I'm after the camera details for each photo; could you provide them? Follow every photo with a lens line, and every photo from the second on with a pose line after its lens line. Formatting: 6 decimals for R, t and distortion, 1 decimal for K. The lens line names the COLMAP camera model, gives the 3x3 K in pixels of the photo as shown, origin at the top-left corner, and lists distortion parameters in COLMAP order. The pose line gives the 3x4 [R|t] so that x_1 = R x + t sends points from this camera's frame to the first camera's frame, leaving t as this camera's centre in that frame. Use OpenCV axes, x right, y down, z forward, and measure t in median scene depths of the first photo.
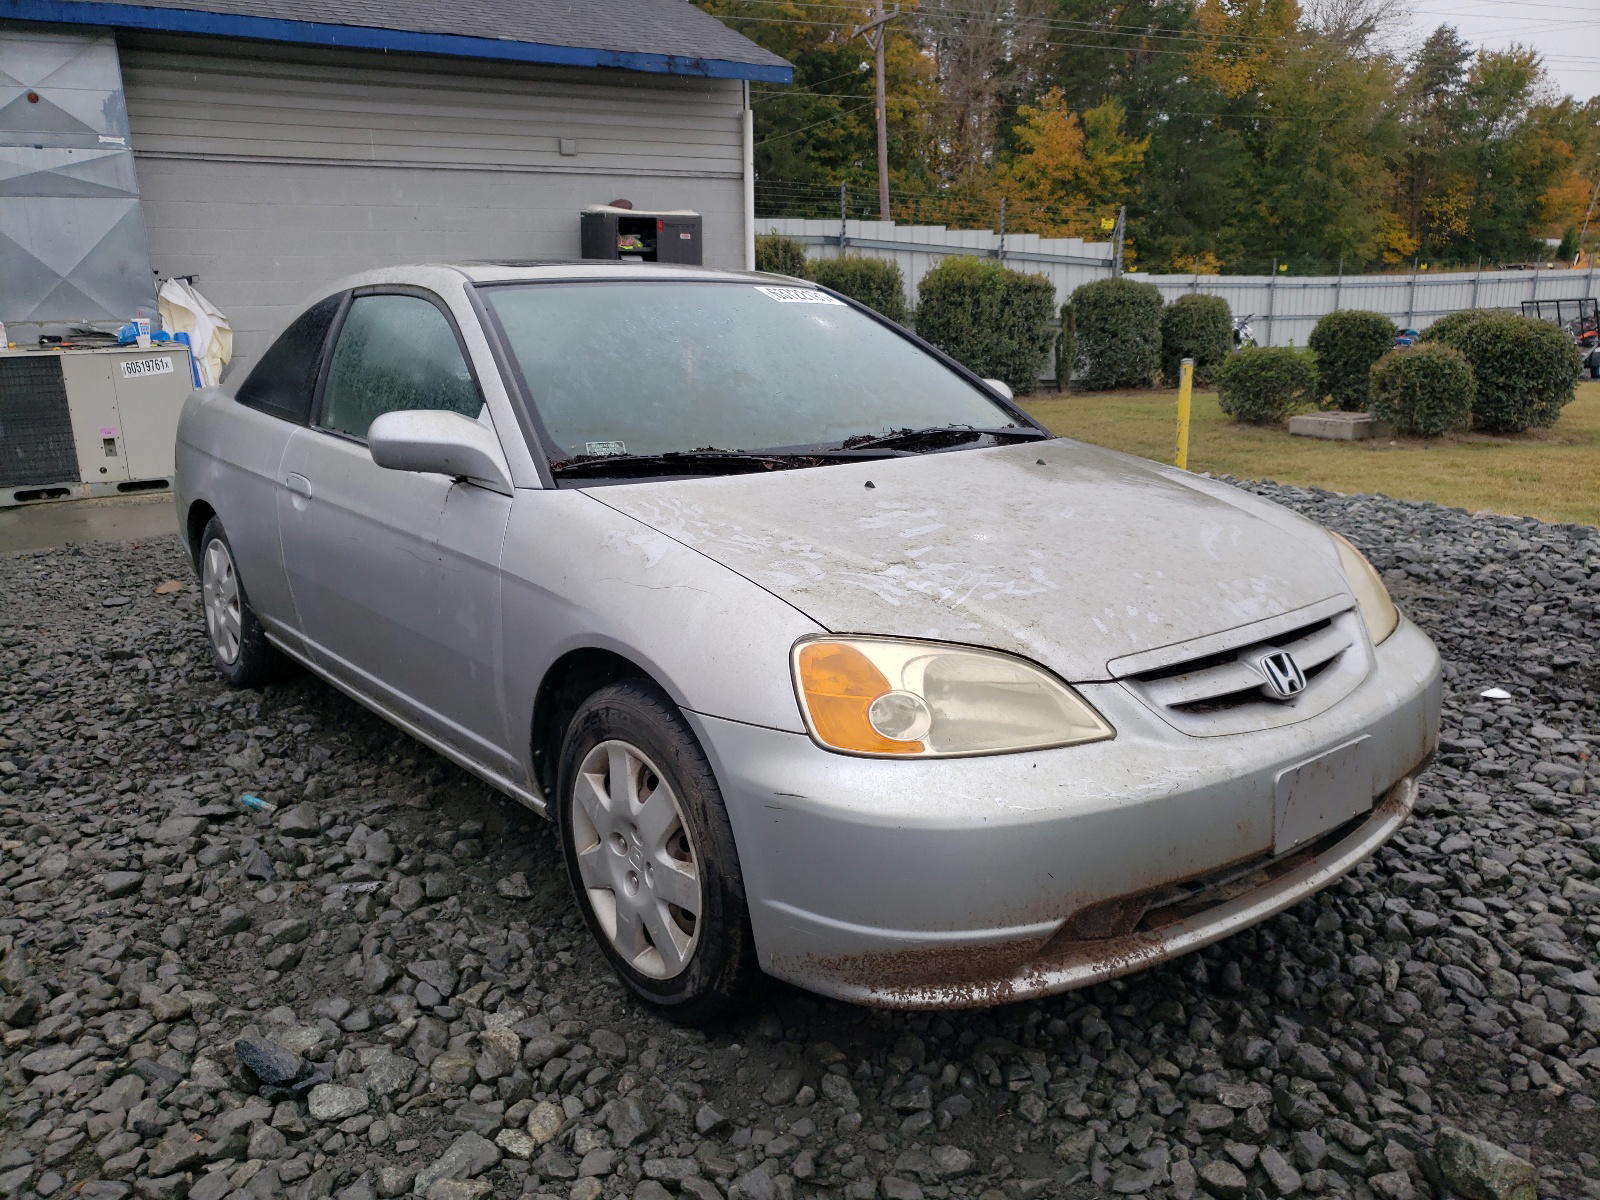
lens RADIAL K [[1234.5, 0, 797.9], [0, 1234.5, 631.7], [0, 0, 1]] dist [0.029285, -0.006569]
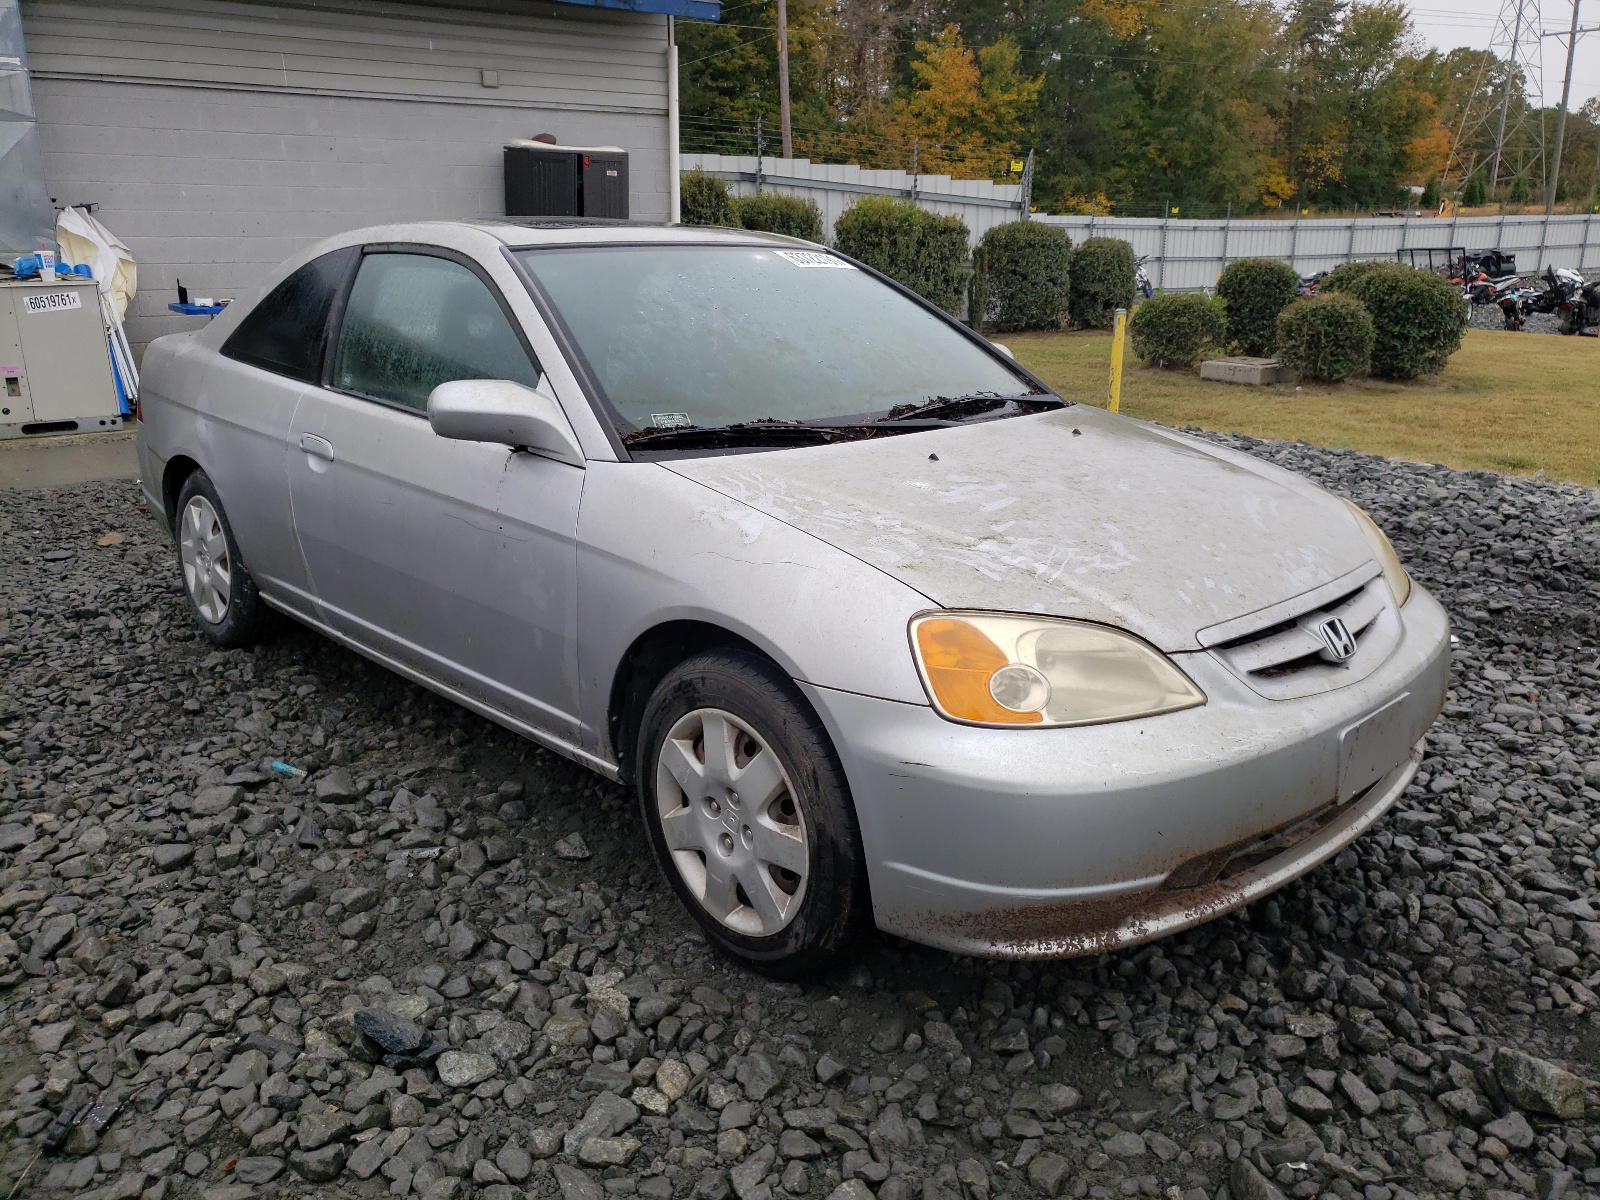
lens RADIAL K [[1234.5, 0, 813.4], [0, 1234.5, 597.6], [0, 0, 1]] dist [0.029285, -0.006569]
pose [[0.995524, -0.009937, 0.093985, -0.126183], [0.007574, 0.999647, 0.025463, -0.024802], [-0.094205, -0.024637, 0.995248, -0.028002]]
